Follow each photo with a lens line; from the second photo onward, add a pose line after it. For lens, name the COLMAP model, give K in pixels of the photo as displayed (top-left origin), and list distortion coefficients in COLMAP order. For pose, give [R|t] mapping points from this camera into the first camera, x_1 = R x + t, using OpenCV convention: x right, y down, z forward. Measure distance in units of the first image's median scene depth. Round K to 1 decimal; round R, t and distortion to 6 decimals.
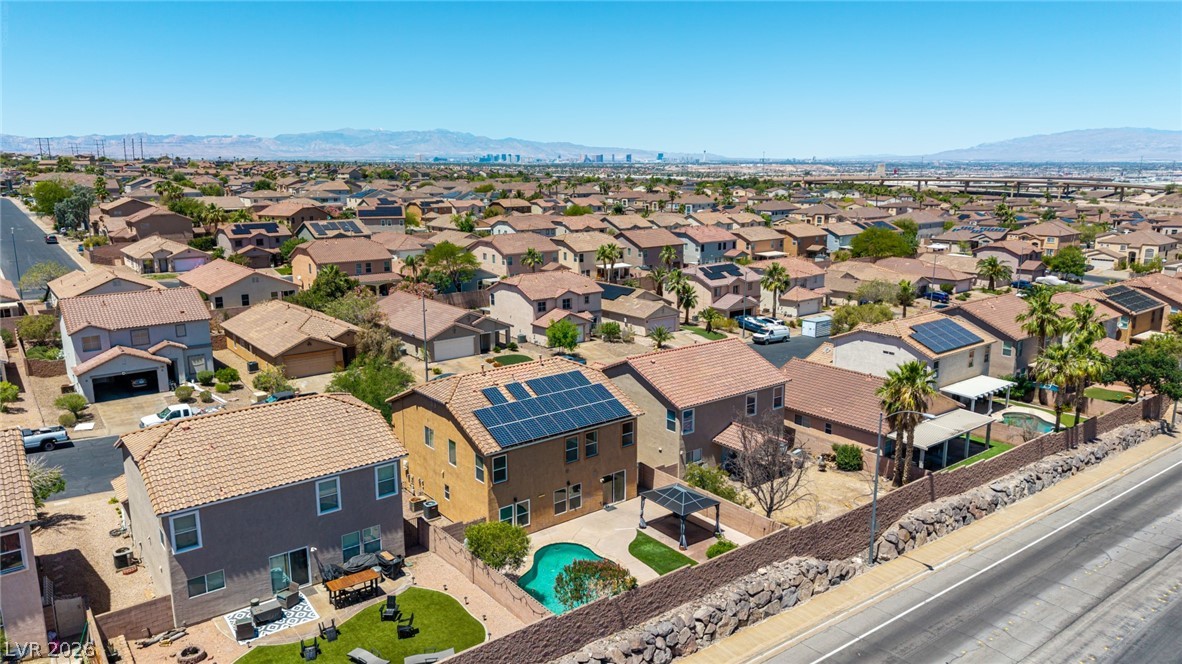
lens RADIAL K [[811.0, 0, 591.0], [0, 811.0, 332.0], [0, 0, 1]] dist [0.120943, -0.266089]
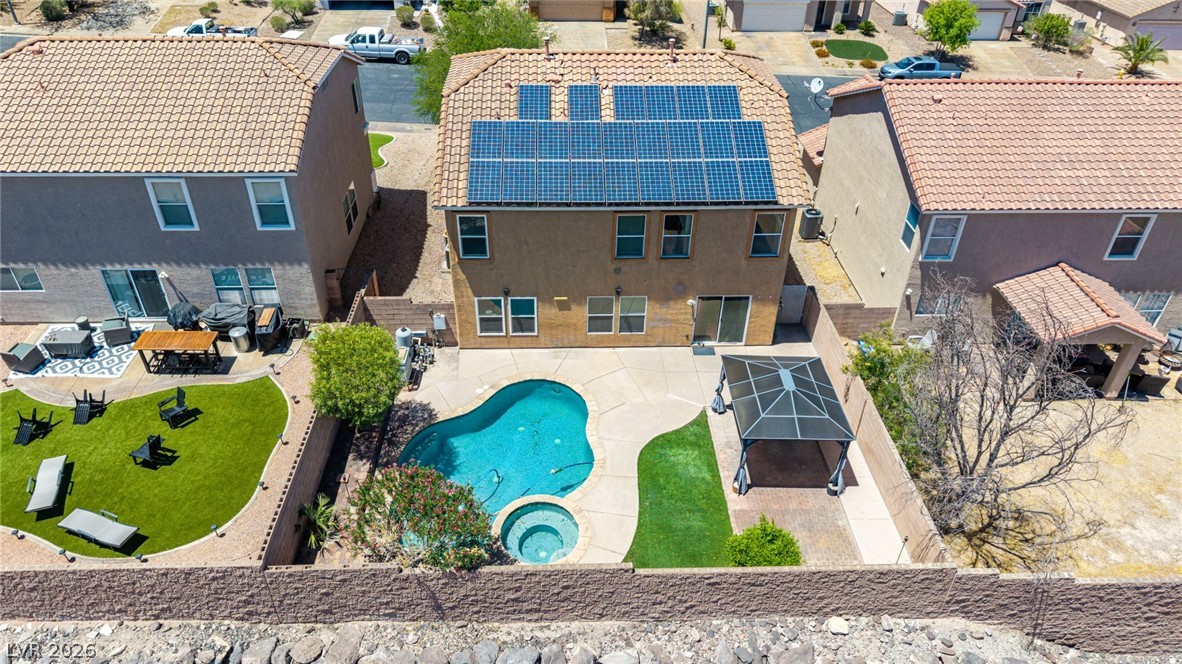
lens RADIAL K [[794.4, 0, 585.5], [0, 794.4, 330.2], [0, 0, 1]] dist [0.023578, -0.021901]
pose [[0.807581, 0.352657, -0.472701, 0.222879], [-0.137935, 0.892233, 0.429994, -0.020587], [0.573399, -0.282053, 0.769194, 0.567992]]
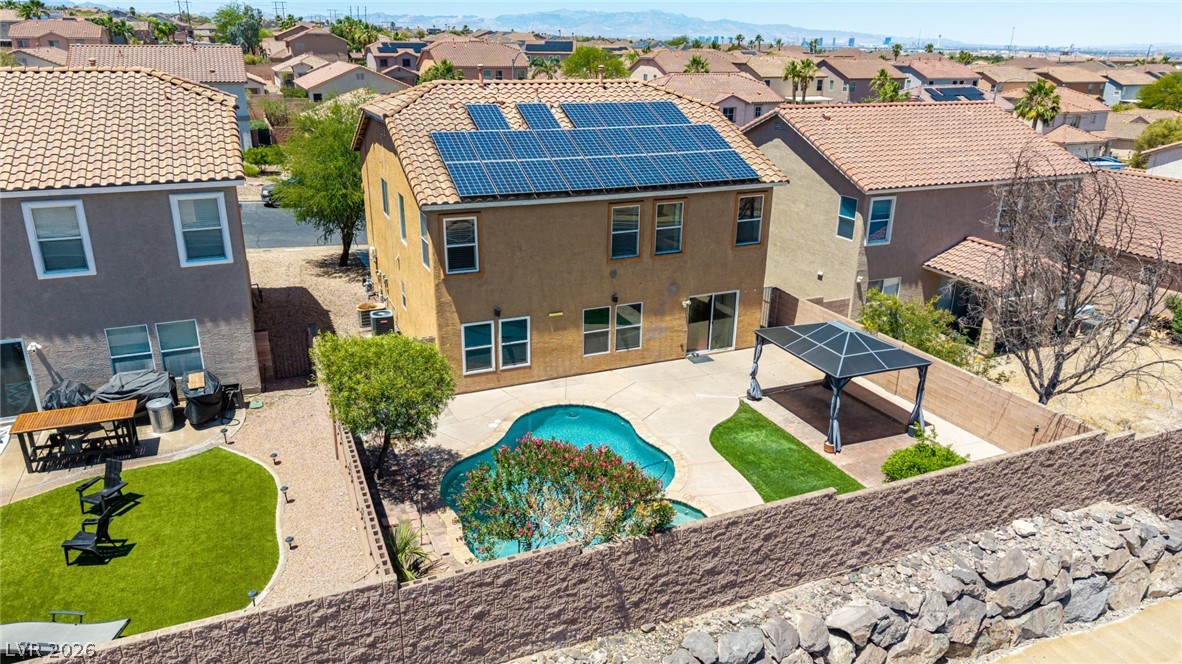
lens RADIAL K [[794.4, 0, 585.5], [0, 794.4, 330.2], [0, 0, 1]] dist [0.023578, -0.021901]
pose [[0.966368, 0.098373, -0.237603, 0.075348], [-0.066009, 0.987873, 0.140531, 0.138938], [0.248546, -0.120121, 0.961143, 0.521325]]
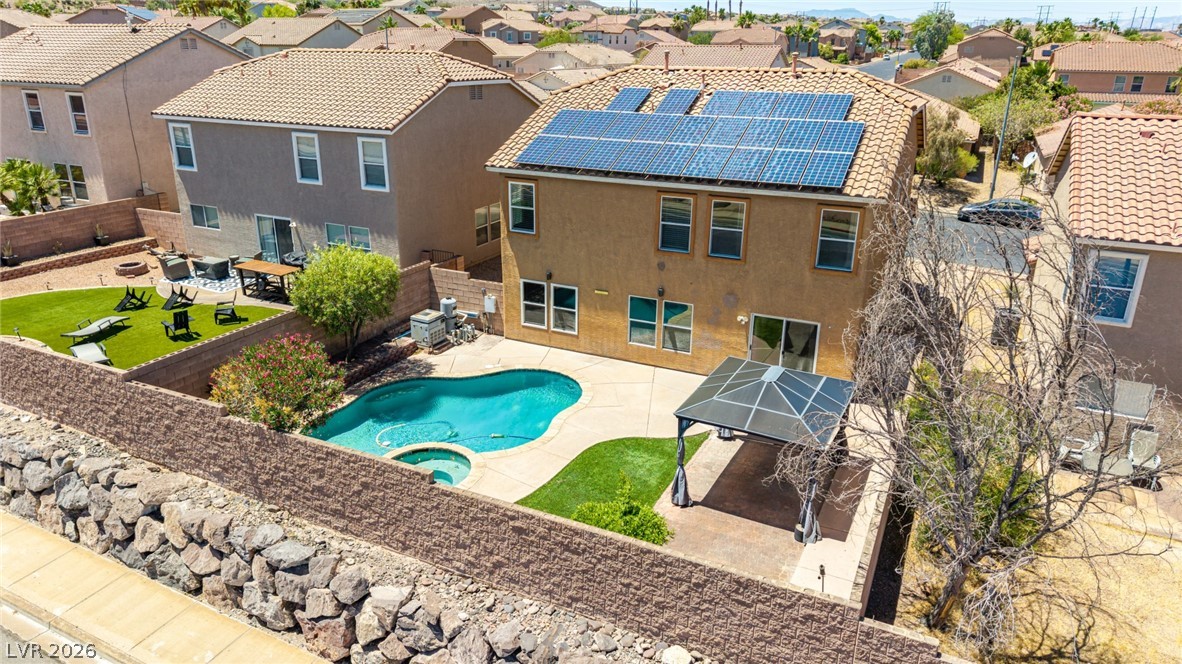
lens RADIAL K [[794.4, 0, 585.5], [0, 794.4, 330.2], [0, 0, 1]] dist [0.023578, -0.021901]
pose [[0.433531, 0.309724, -0.846240, 0.366250], [-0.197482, 0.948905, 0.246129, 0.100951], [0.879234, 0.060413, 0.472545, 0.745316]]
